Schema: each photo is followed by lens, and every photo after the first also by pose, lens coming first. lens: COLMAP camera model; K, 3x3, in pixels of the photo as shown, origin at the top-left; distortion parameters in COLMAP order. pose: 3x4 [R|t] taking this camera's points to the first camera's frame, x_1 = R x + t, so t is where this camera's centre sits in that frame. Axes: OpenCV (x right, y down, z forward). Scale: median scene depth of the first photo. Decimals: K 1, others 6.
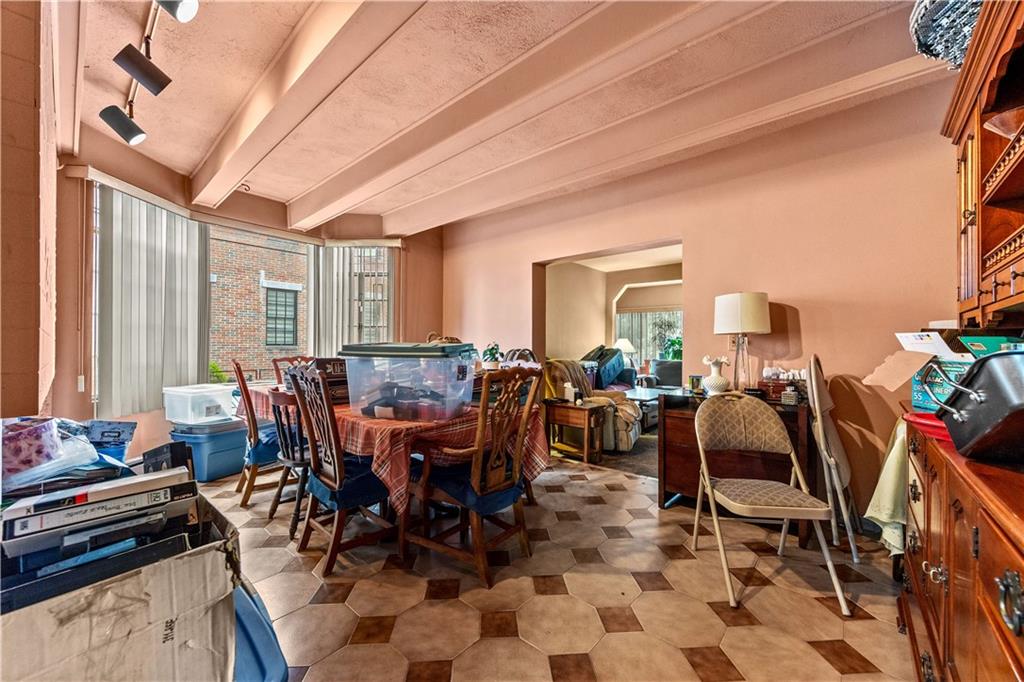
lens RADIAL K [[395.4, 0, 515.2], [0, 395.4, 347.1], [0, 0, 1]] dist [0.002790, 0.000155]
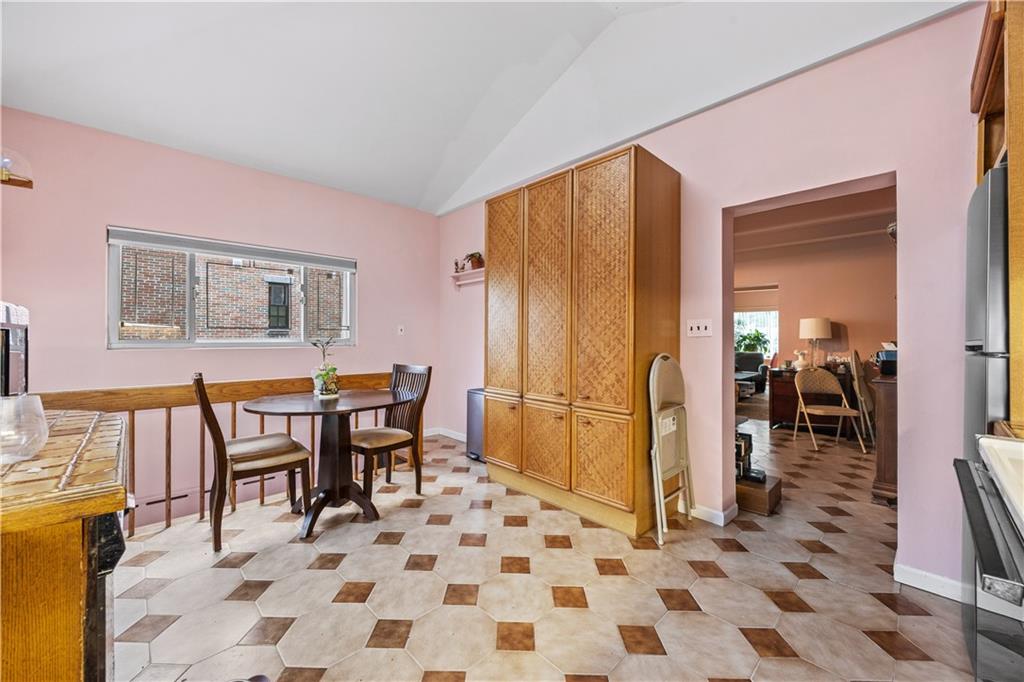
lens RADIAL K [[395.4, 0, 513.4], [0, 395.4, 337.3], [0, 0, 1]] dist [0.002790, 0.000155]
pose [[0.995709, -0.001975, -0.092521, -0.828232], [0.001836, 0.999997, -0.001583, -0.046982], [0.092524, 0.001406, 0.995709, -1.227338]]
